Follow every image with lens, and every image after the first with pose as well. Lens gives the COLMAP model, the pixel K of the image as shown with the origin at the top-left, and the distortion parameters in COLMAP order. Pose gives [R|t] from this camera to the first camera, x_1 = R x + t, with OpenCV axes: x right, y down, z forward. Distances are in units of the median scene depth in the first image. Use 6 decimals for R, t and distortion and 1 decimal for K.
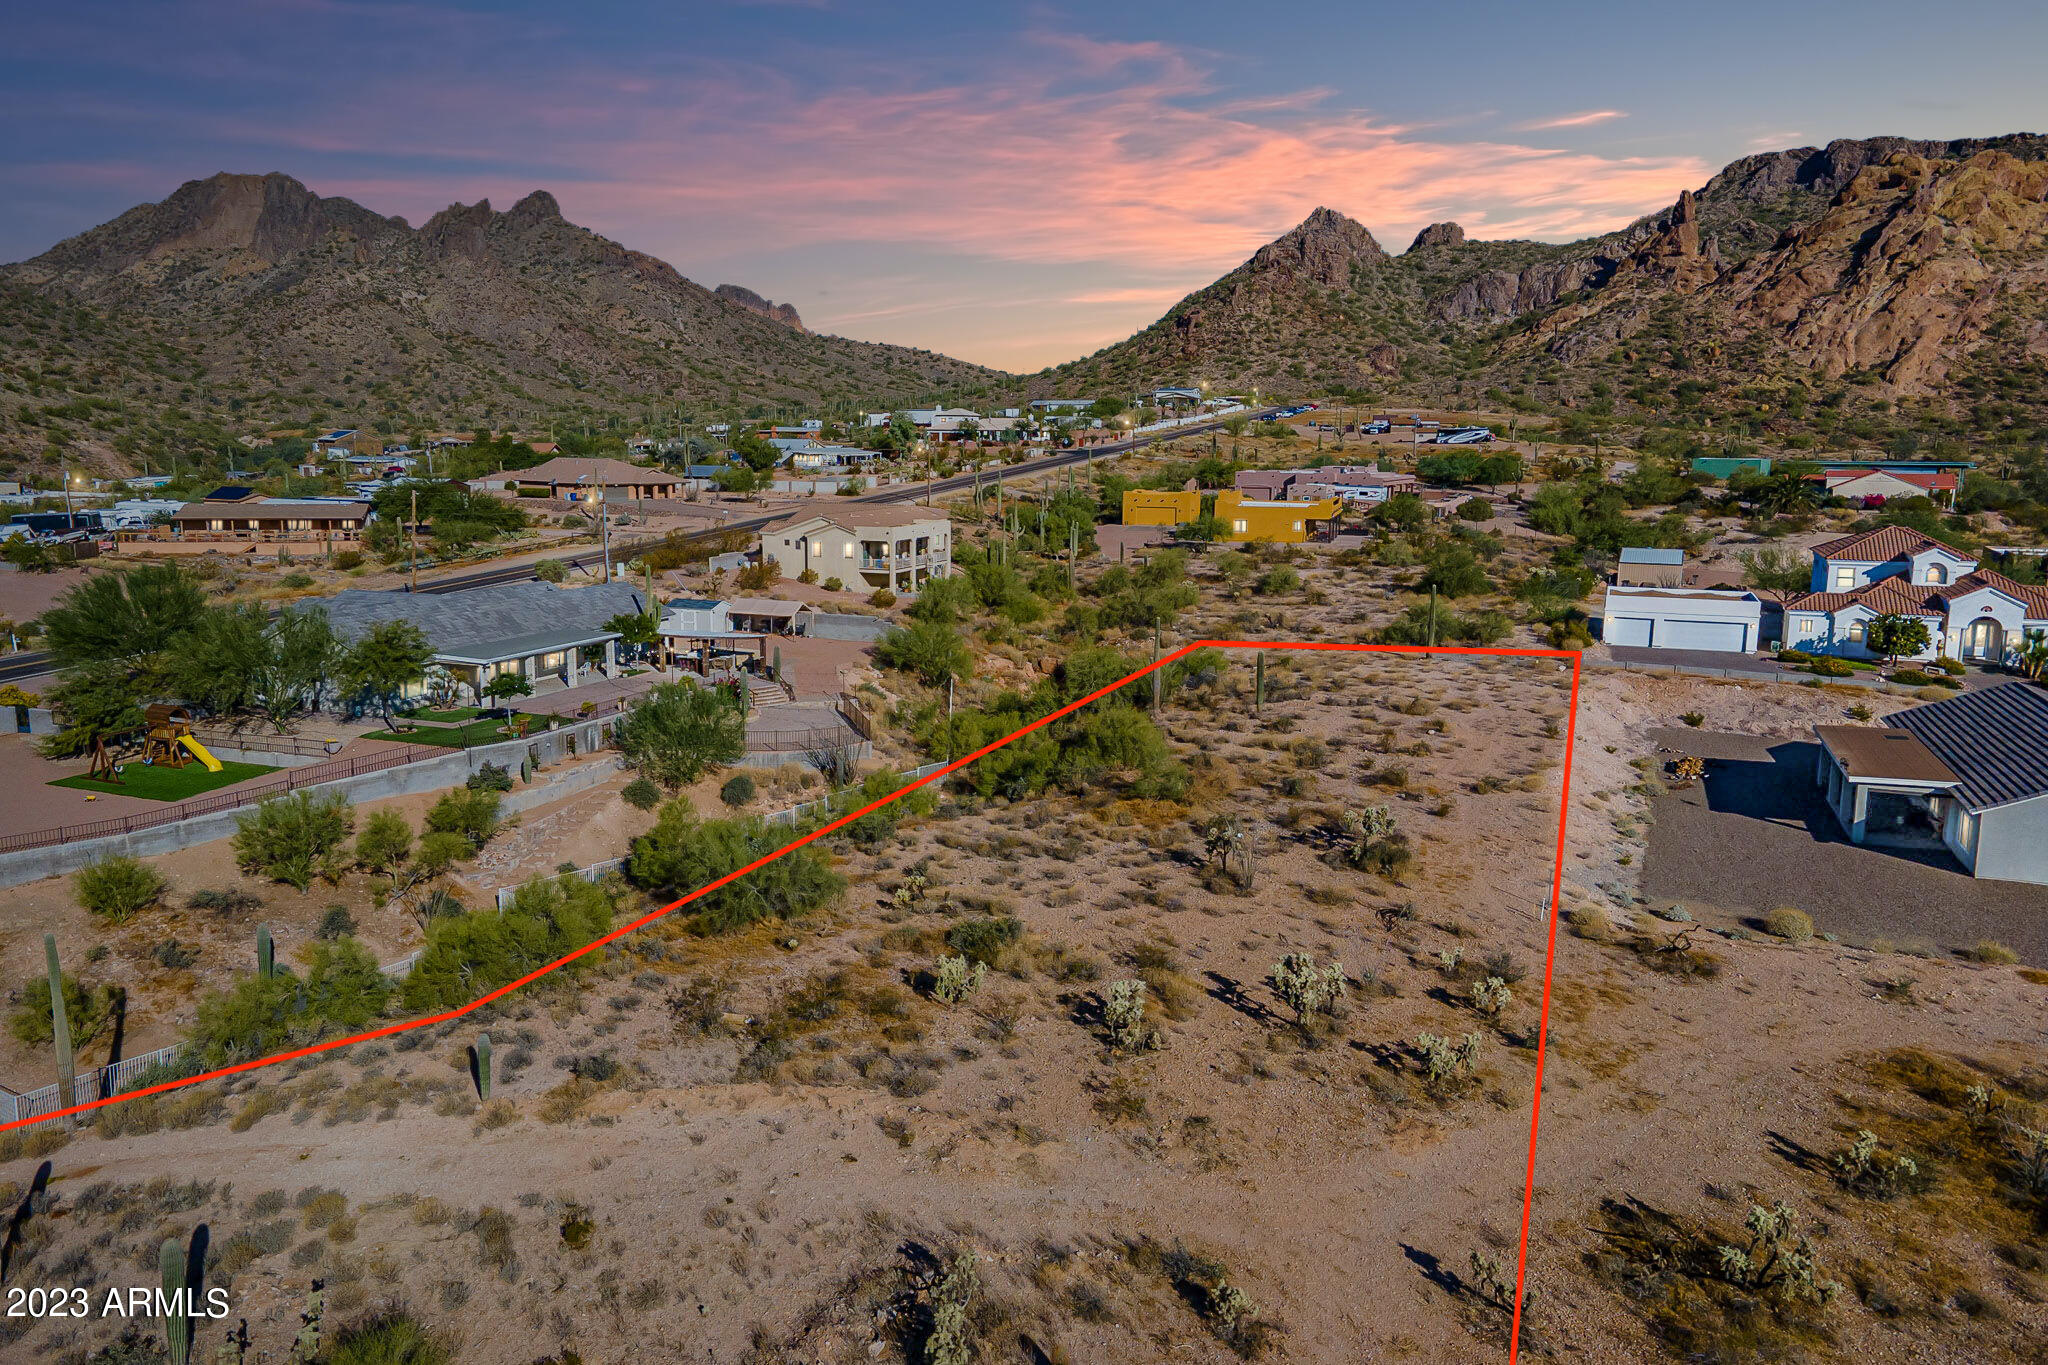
lens RADIAL K [[1486.5, 0, 1022.2], [0, 1486.5, 674.5], [0, 0, 1]] dist [0.037670, 0.024694]
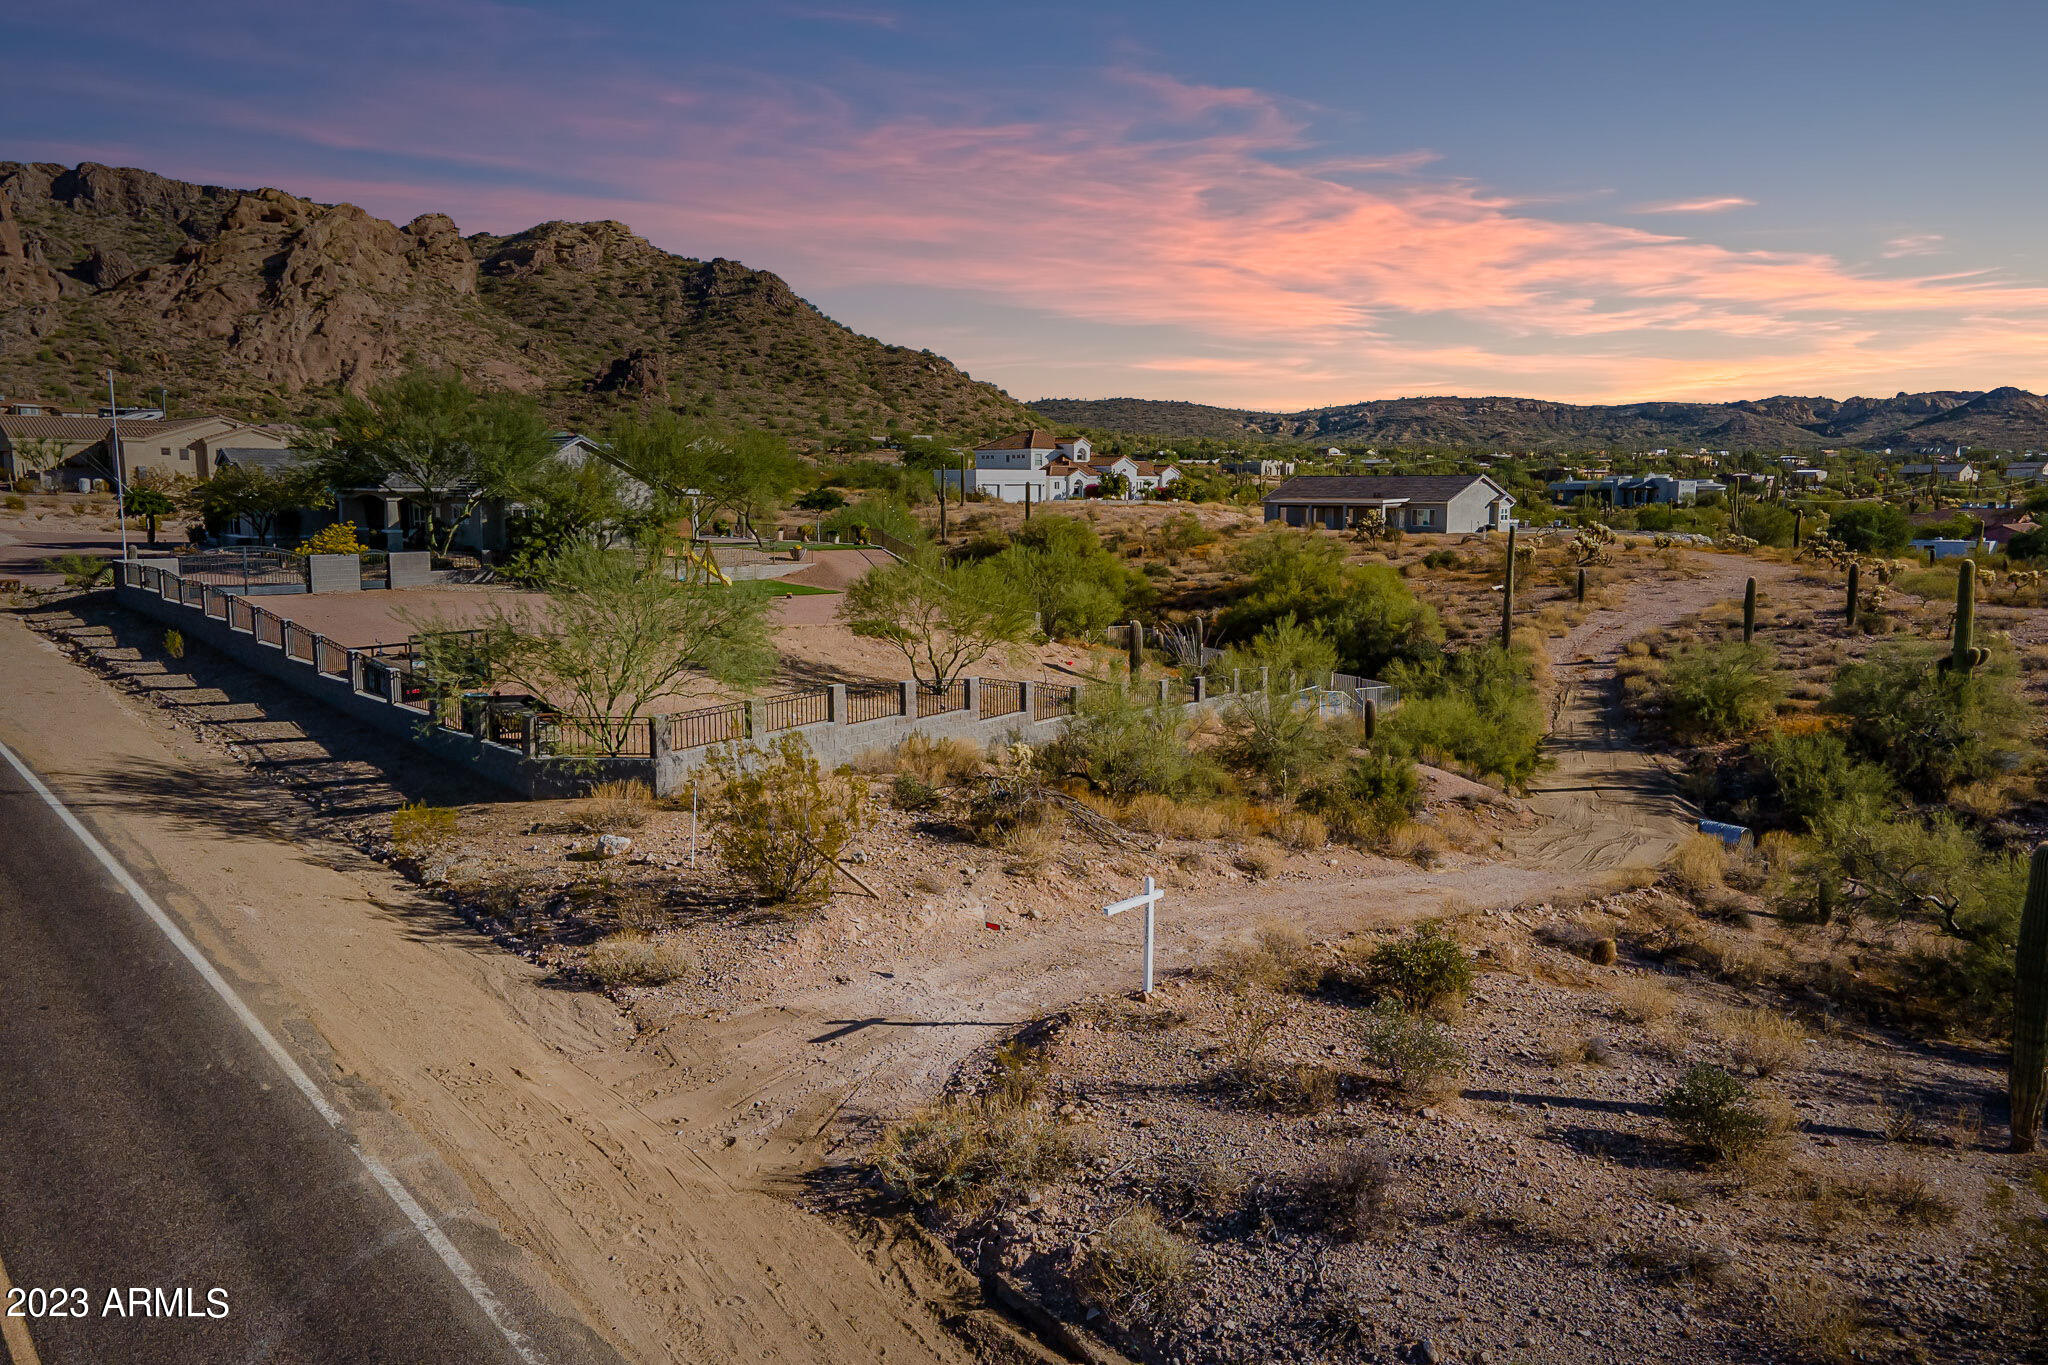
lens RADIAL K [[1486.5, 0, 1016.9], [0, 1486.5, 678.0], [0, 0, 1]] dist [0.037670, 0.024694]
pose [[0.455980, -0.124176, 0.881284, -0.185406], [0.147910, 0.987021, 0.062545, 0.013057], [-0.877613, 0.101831, 0.468429, 0.063867]]
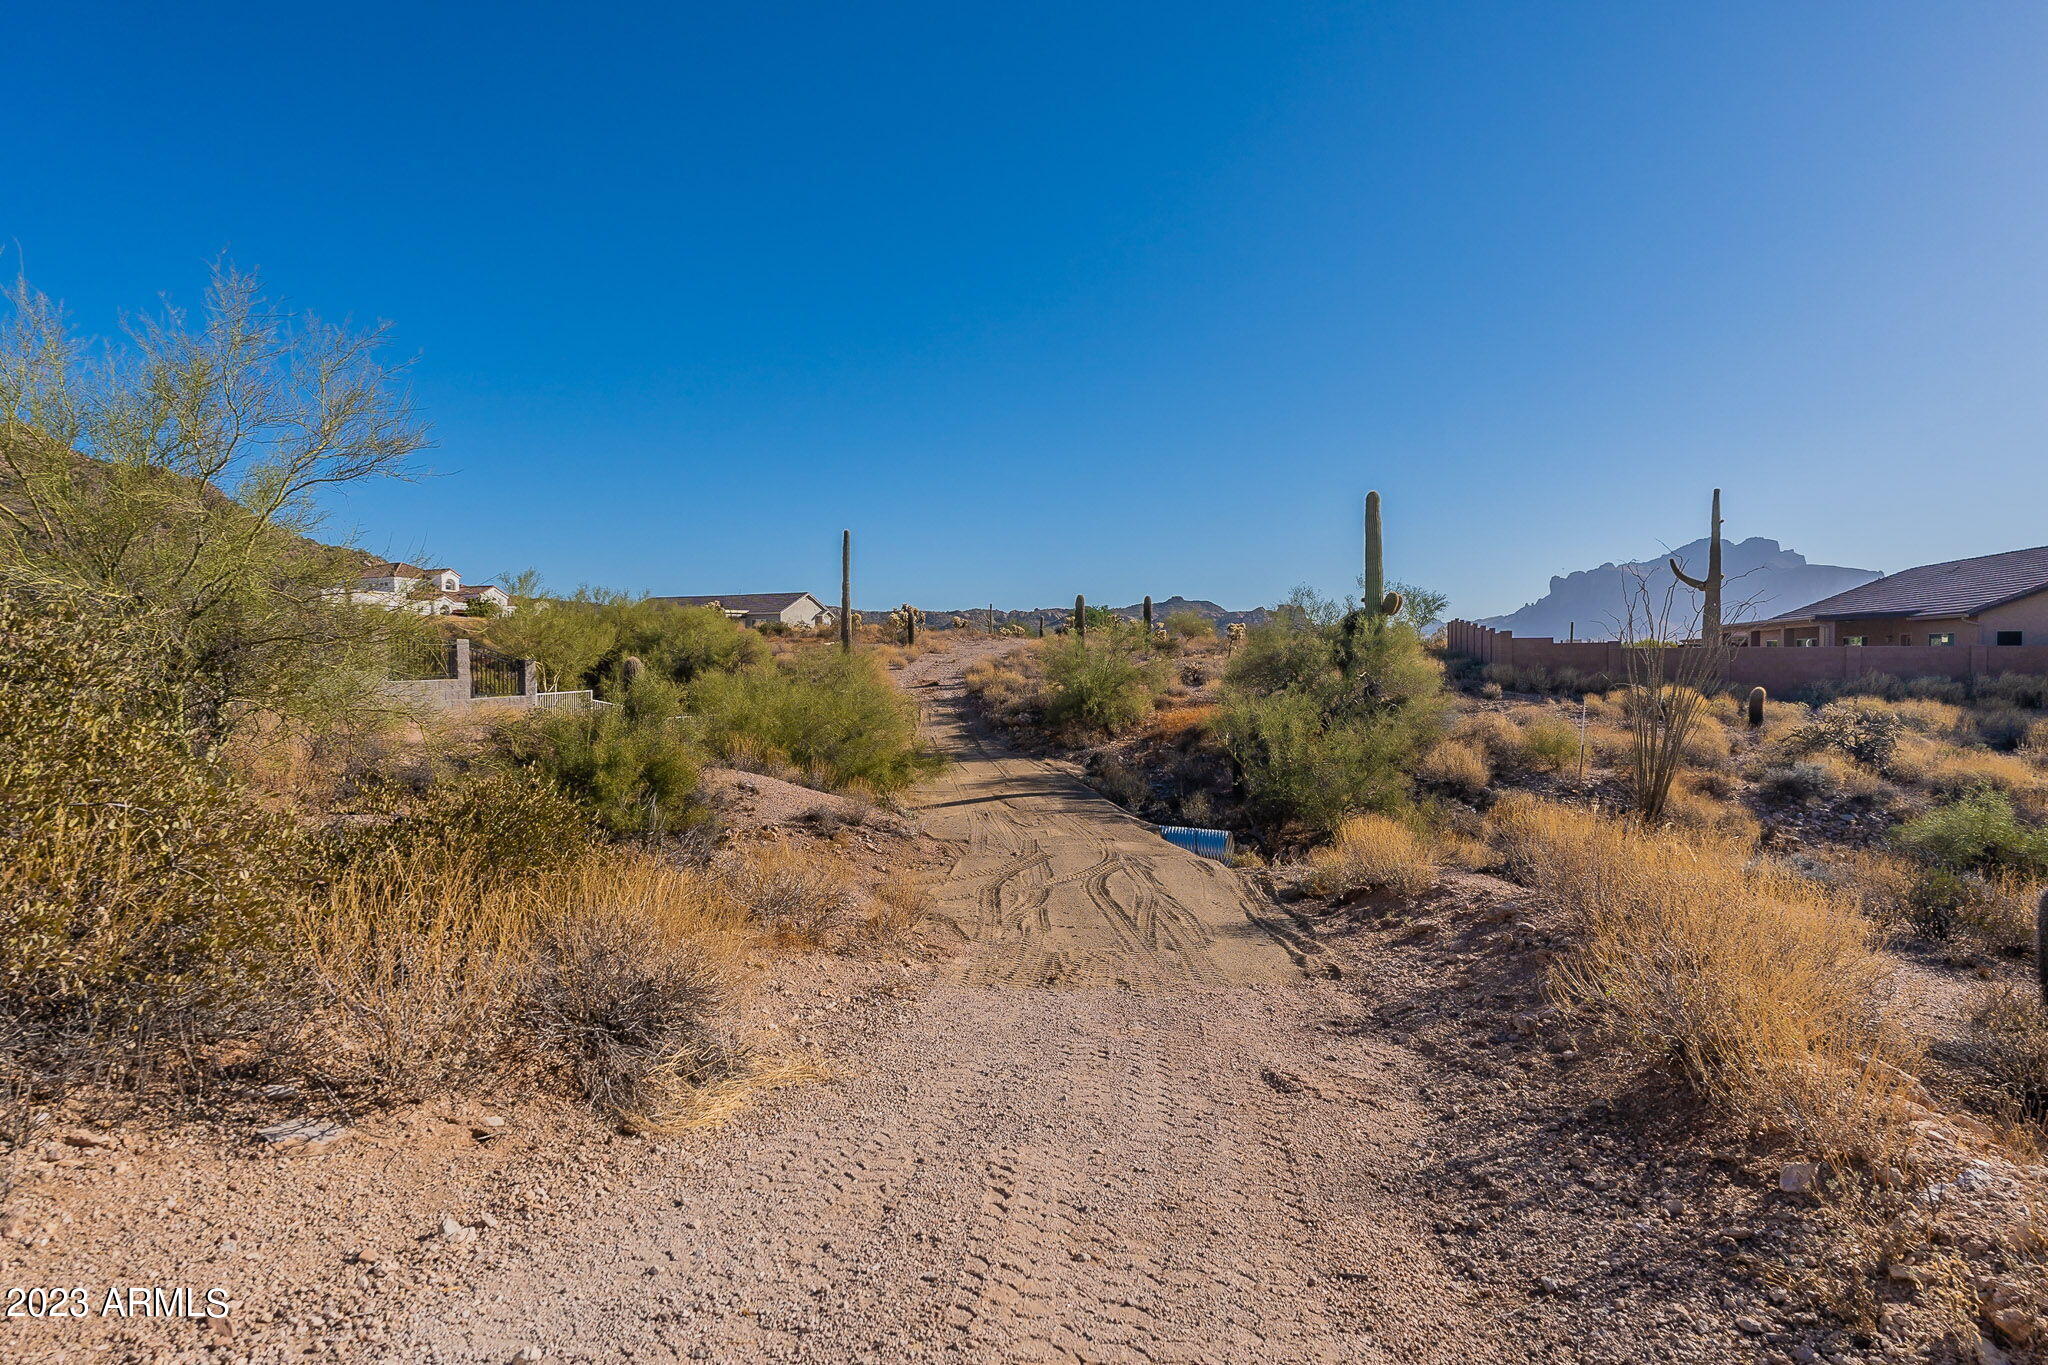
lens RADIAL K [[1003.2, 0, 1022.4], [0, 1003.2, 686.0], [0, 0, 1]] dist [-0.004392, 0.001203]
pose [[-0.037150, -0.032537, 0.998780, -0.128476], [0.165893, 0.985401, 0.038272, 0.025065], [-0.985444, 0.167112, -0.031210, 0.076354]]
